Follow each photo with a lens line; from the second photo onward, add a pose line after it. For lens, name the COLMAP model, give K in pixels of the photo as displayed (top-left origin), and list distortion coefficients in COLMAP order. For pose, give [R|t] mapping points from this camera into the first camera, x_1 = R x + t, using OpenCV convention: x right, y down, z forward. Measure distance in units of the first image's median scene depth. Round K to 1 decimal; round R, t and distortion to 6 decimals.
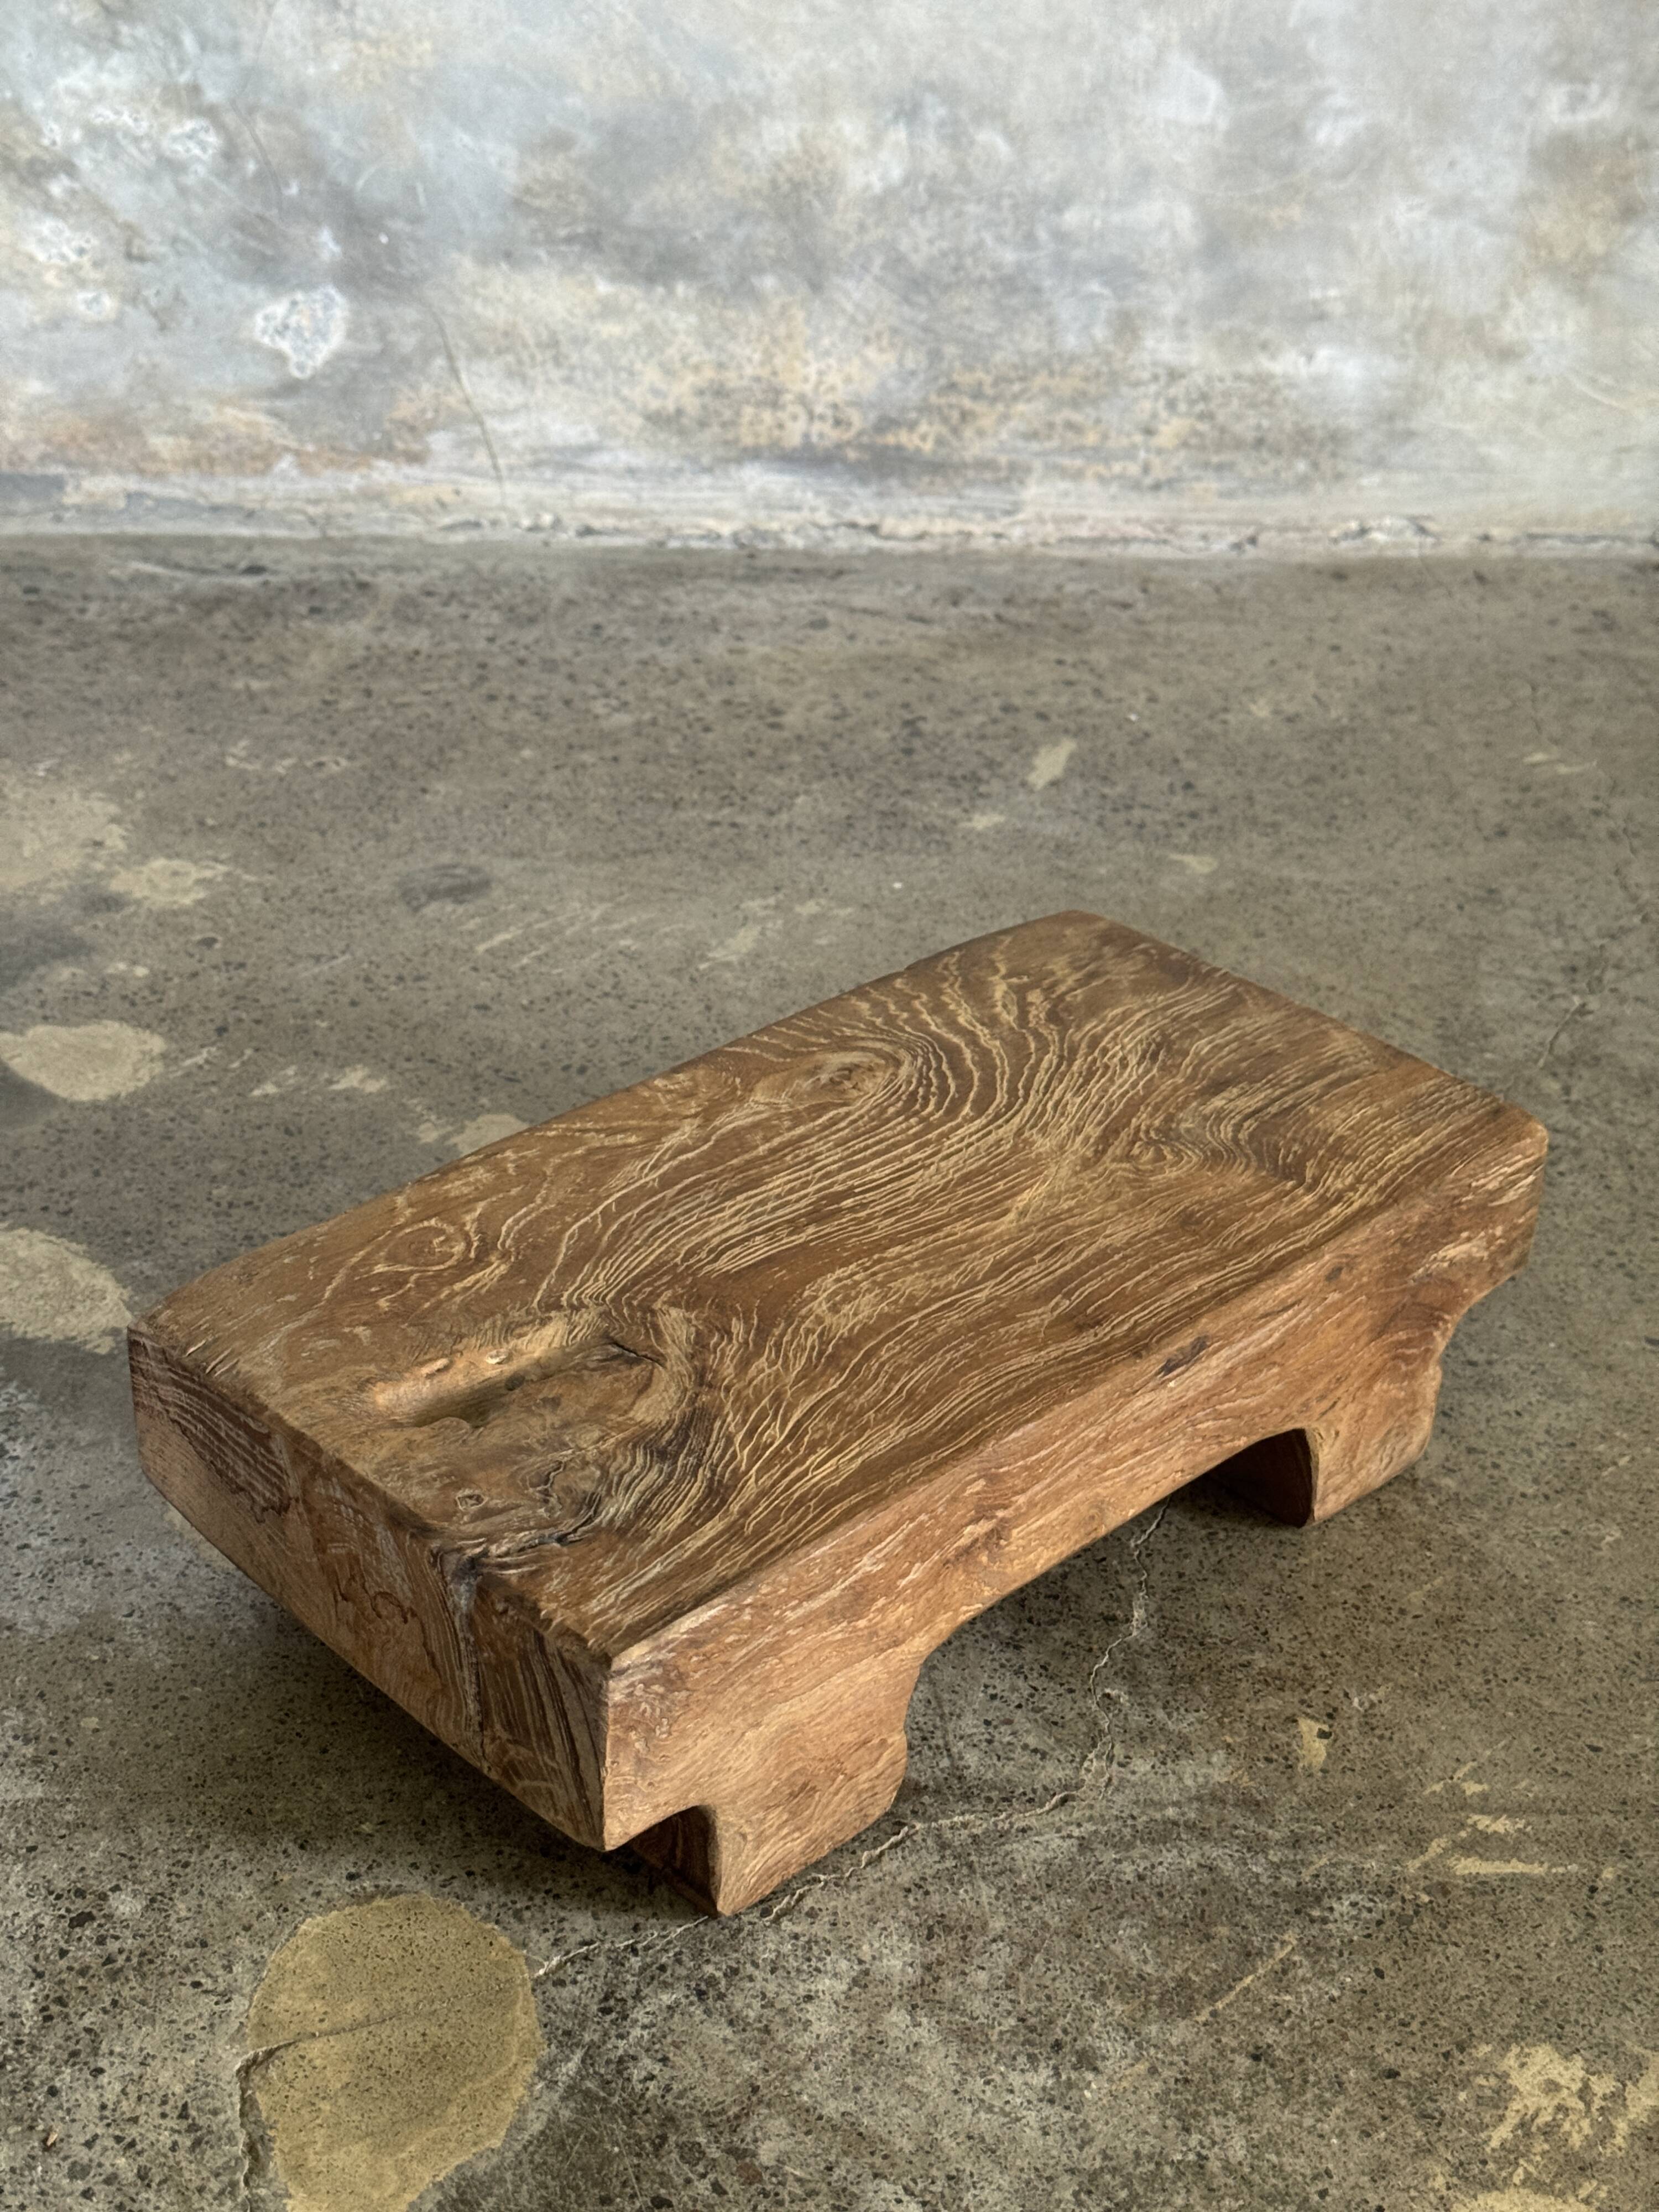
lens RADIAL K [[3089.3, 0, 833.1], [0, 3089.3, 1132.0], [0, 0, 1]] dist [0.109706, 0.000000]
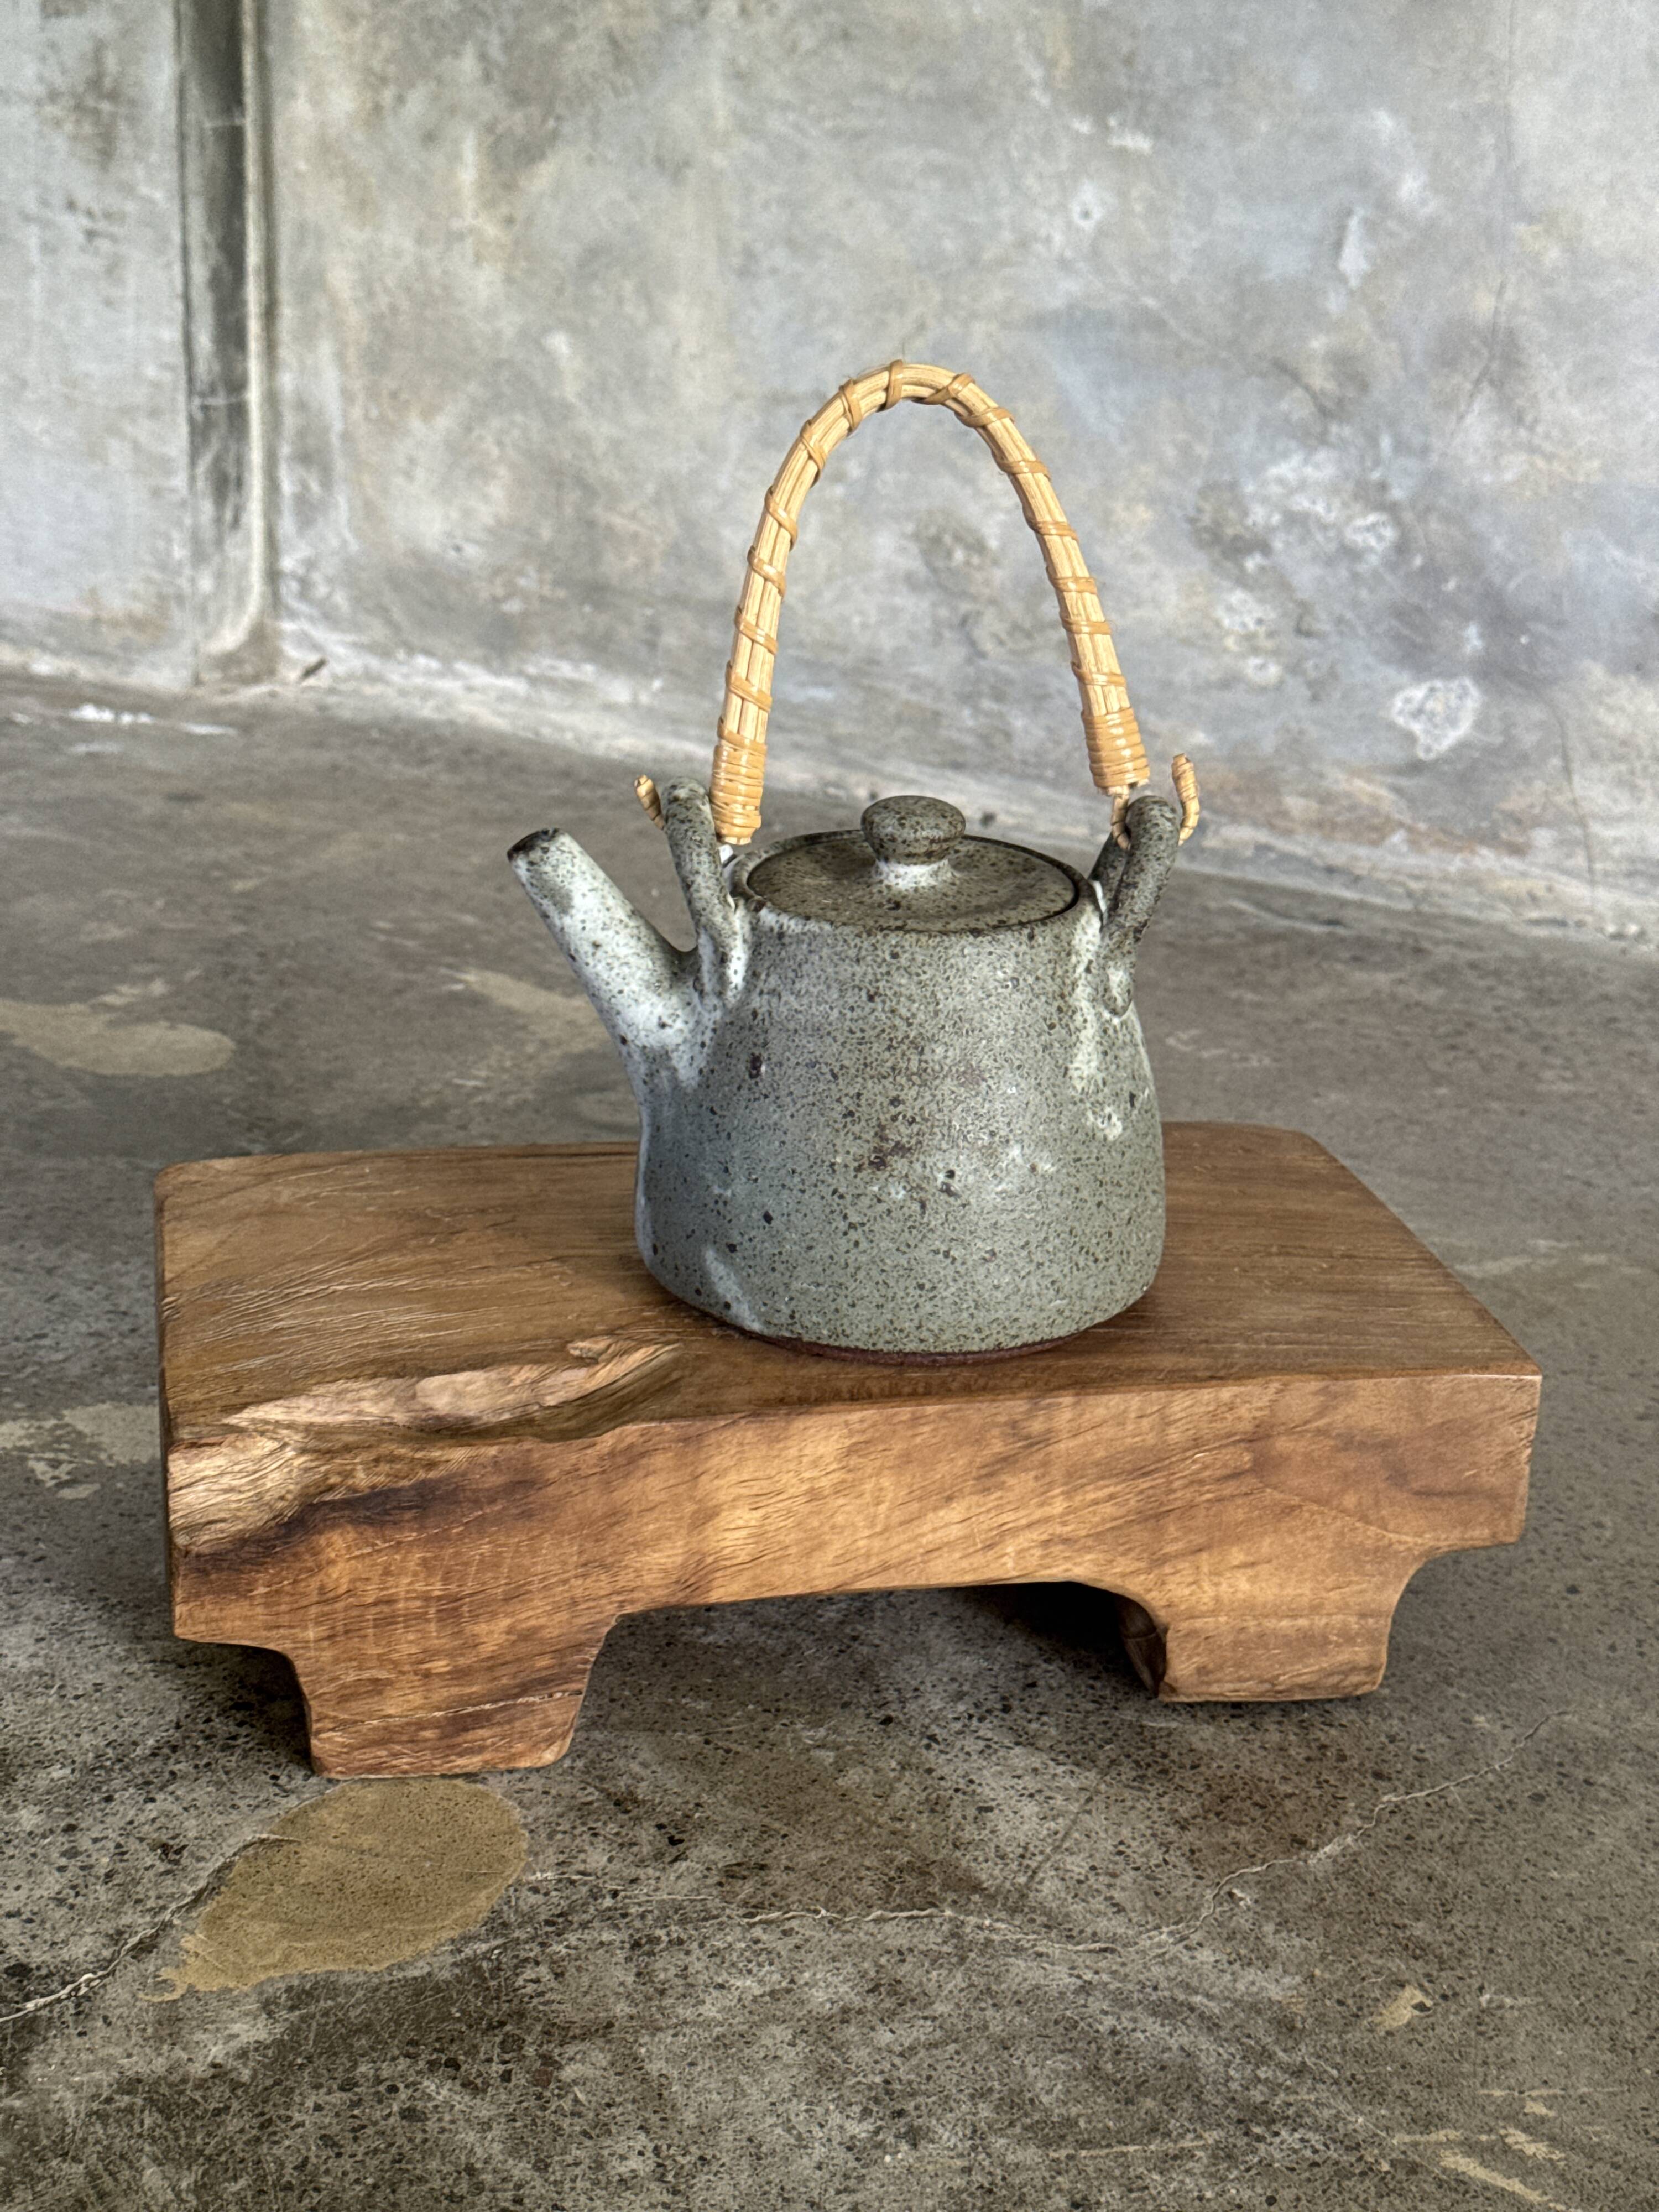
lens RADIAL K [[3089.3, 0, 825.8], [0, 3089.3, 1135.5], [0, 0, 1]] dist [0.109706, 0.000000]
pose [[0.824085, 0.200040, -0.529970, 0.294770], [-0.304803, 0.945177, -0.117197, 0.076195], [0.477472, 0.258116, 0.839879, 0.065743]]
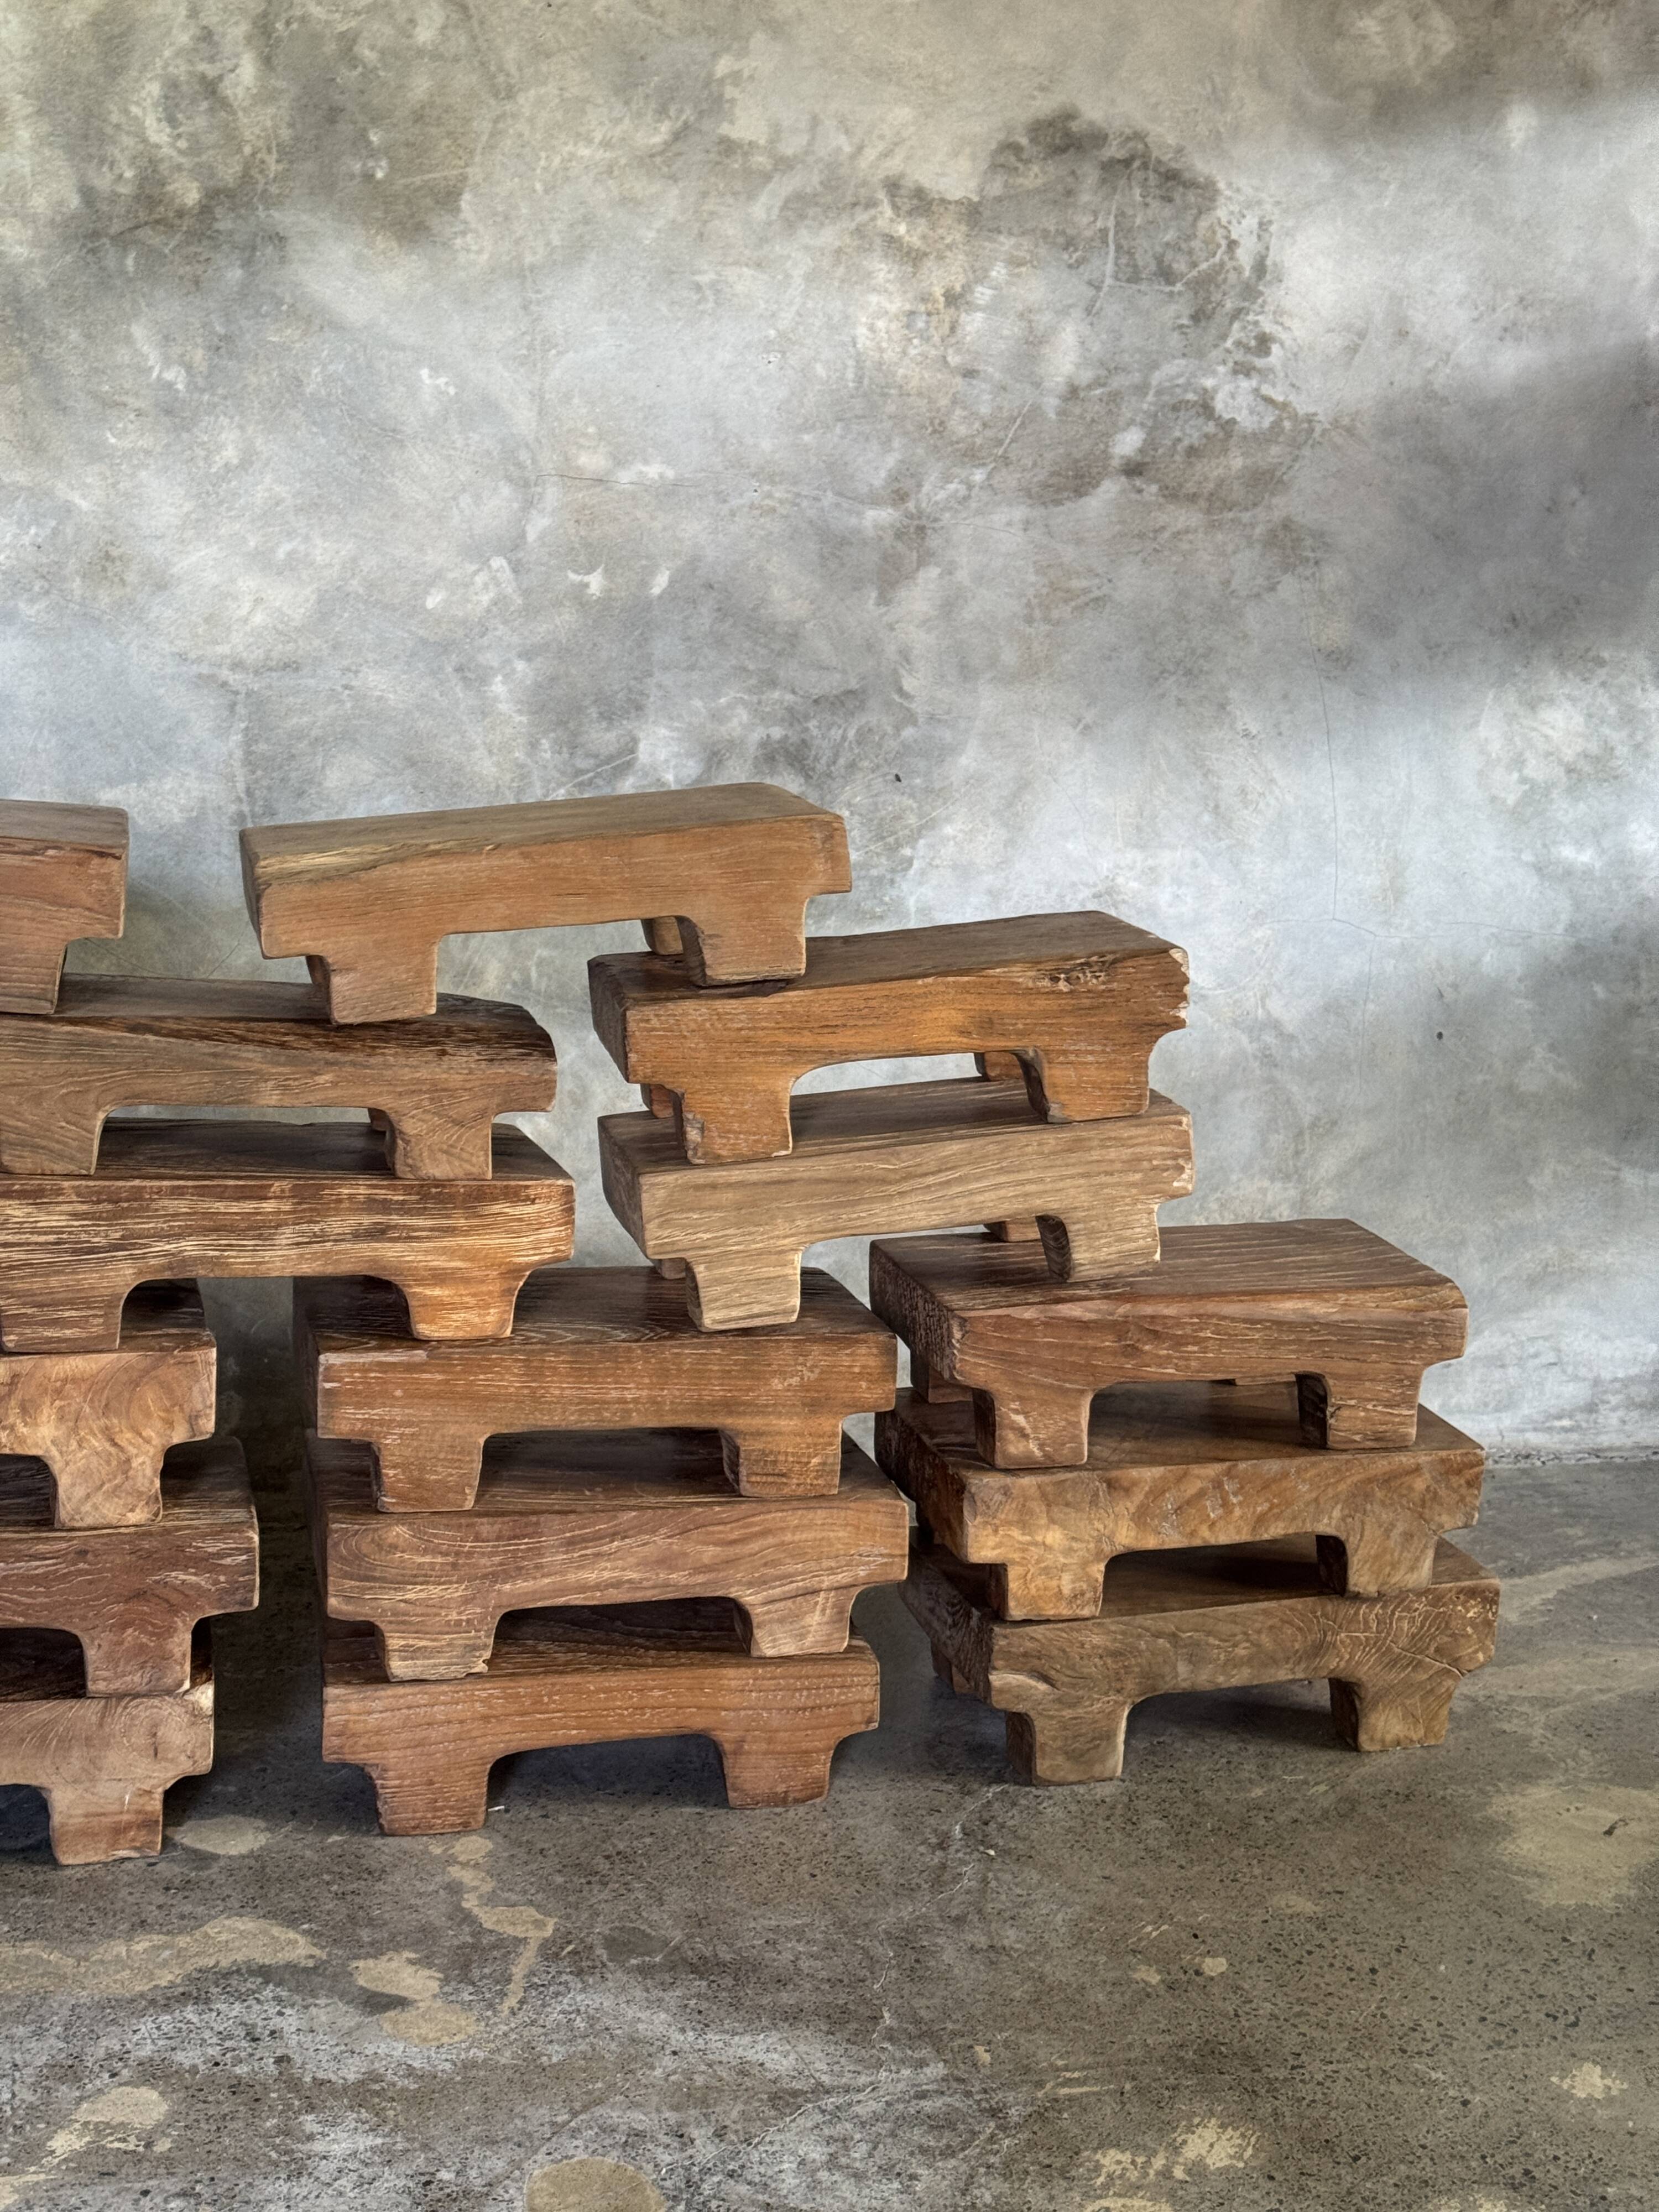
lens RADIAL K [[3089.3, 0, 805.1], [0, 3089.3, 1044.1], [0, 0, 1]] dist [0.109706, 0.000000]
pose [[0.975653, -0.046736, 0.214281, -0.247224], [0.117386, 0.936582, -0.330203, 0.158751], [-0.185260, 0.347317, 0.919266, -0.738071]]
